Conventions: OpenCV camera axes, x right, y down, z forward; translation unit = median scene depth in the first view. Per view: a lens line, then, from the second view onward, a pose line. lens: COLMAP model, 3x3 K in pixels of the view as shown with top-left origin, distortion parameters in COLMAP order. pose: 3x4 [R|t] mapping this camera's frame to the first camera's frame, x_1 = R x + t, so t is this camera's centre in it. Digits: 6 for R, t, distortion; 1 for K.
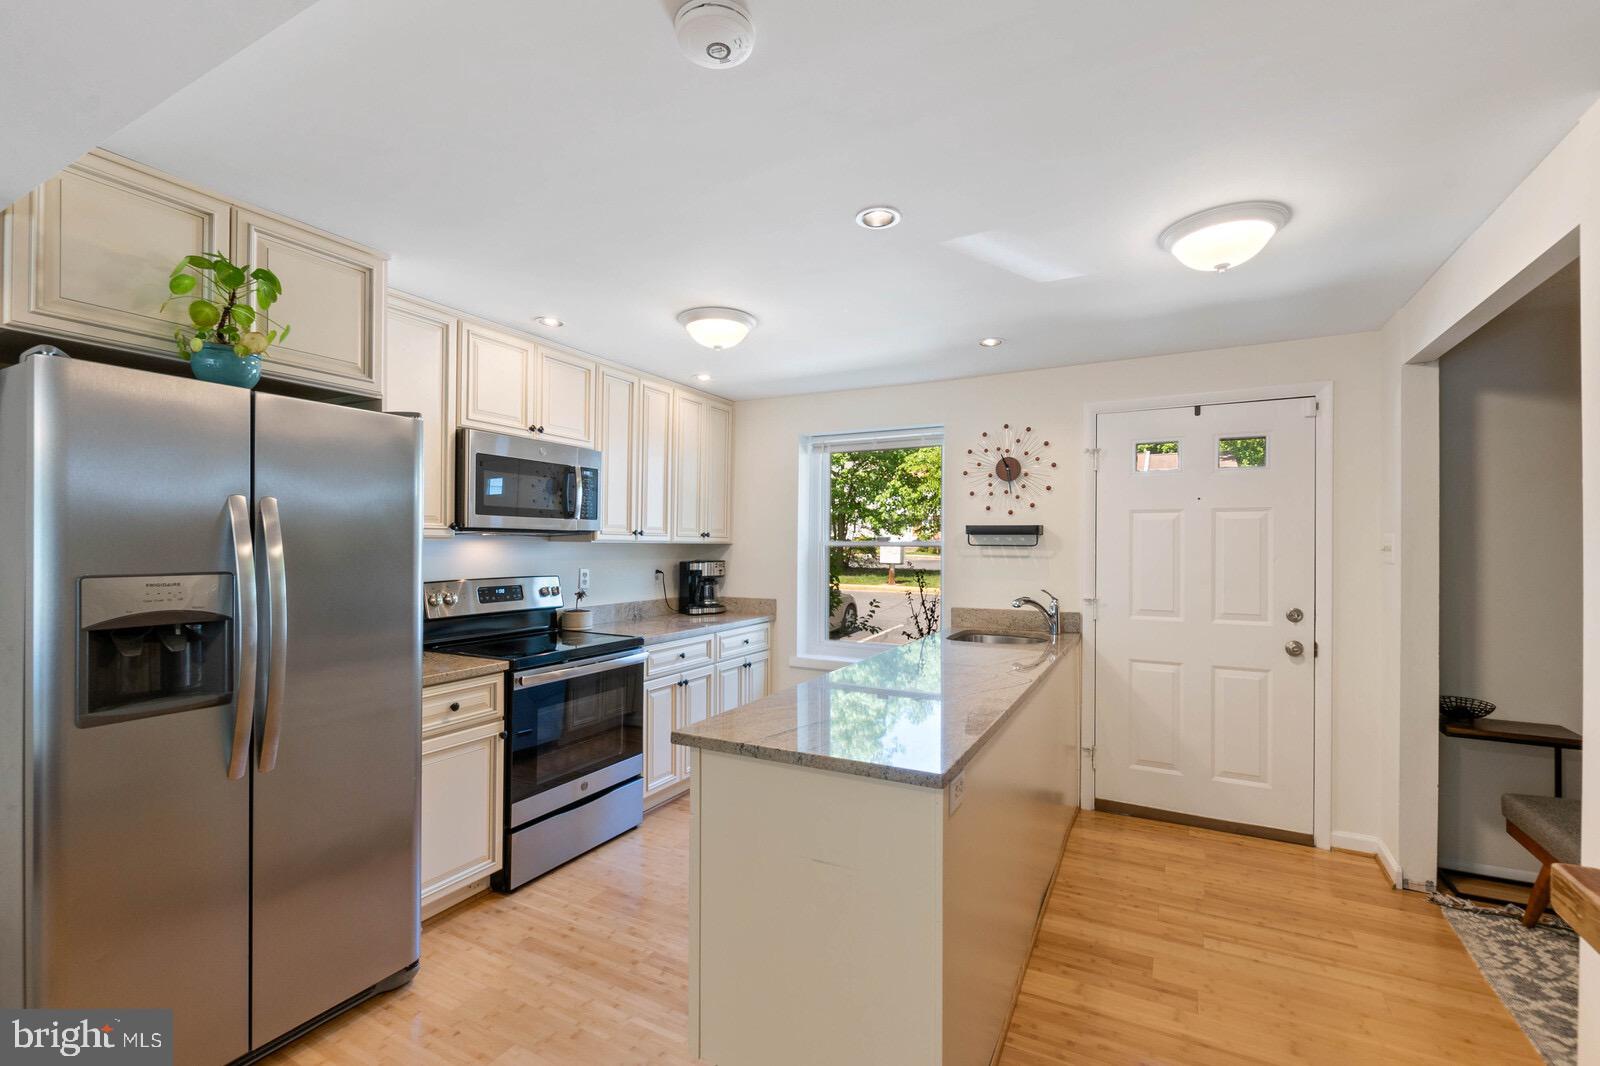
lens RADIAL K [[696.8, 0, 801.6], [0, 696.8, 541.4], [0, 0, 1]] dist [0.003959, -0.003229]
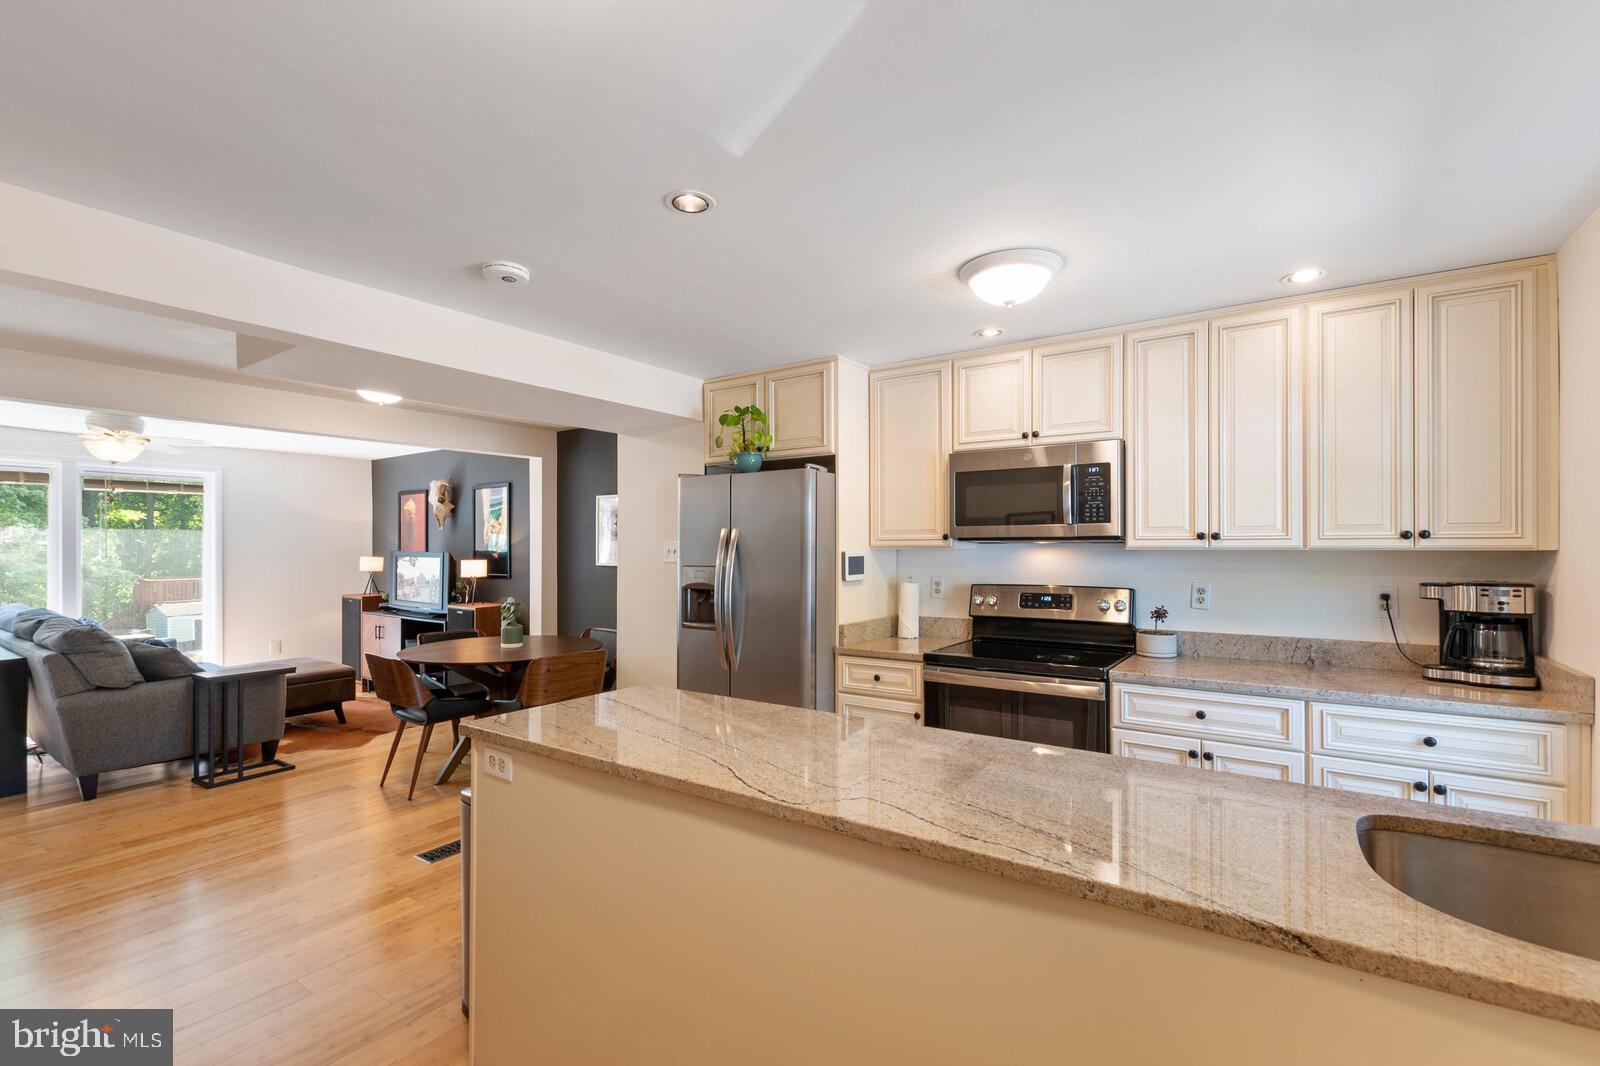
lens RADIAL K [[696.8, 0, 805.6], [0, 696.8, 544.4], [0, 0, 1]] dist [0.003959, -0.003229]
pose [[-0.103648, -0.014005, -0.994515, 0.566474], [0.003245, 0.999891, -0.014419, 0.006080], [0.994609, -0.004722, -0.103591, 0.706313]]
